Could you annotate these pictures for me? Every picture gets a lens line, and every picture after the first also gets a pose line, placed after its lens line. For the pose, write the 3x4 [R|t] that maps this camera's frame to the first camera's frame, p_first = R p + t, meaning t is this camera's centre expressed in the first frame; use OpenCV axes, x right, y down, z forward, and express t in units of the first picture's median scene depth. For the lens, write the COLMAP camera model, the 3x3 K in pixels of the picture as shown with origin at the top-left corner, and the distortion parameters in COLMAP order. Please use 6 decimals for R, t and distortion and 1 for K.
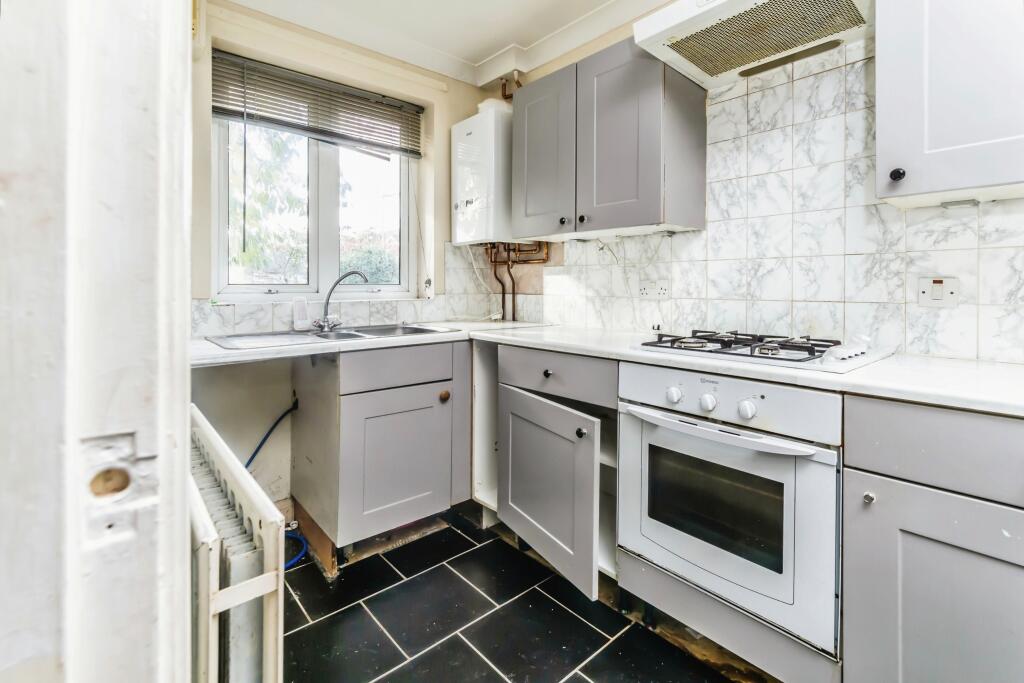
lens RADIAL K [[475.4, 0, 511.0], [0, 475.4, 285.5], [0, 0, 1]] dist [-0.001407, -0.000080]
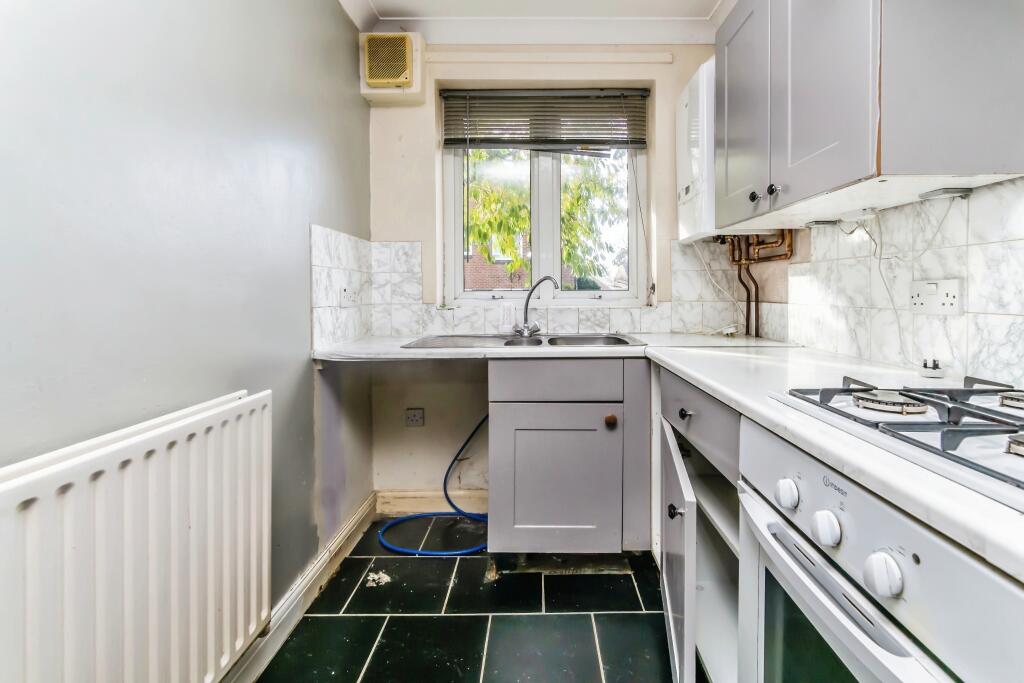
lens RADIAL K [[470.2, 0, 535.7], [0, 470.2, 297.0], [0, 0, 1]] dist [-0.000355, -0.000131]
pose [[0.755194, 0.003491, -0.655492, 0.284320], [0.003734, 0.999947, 0.009627, 0.001755], [0.655490, -0.009717, 0.755141, 0.249703]]
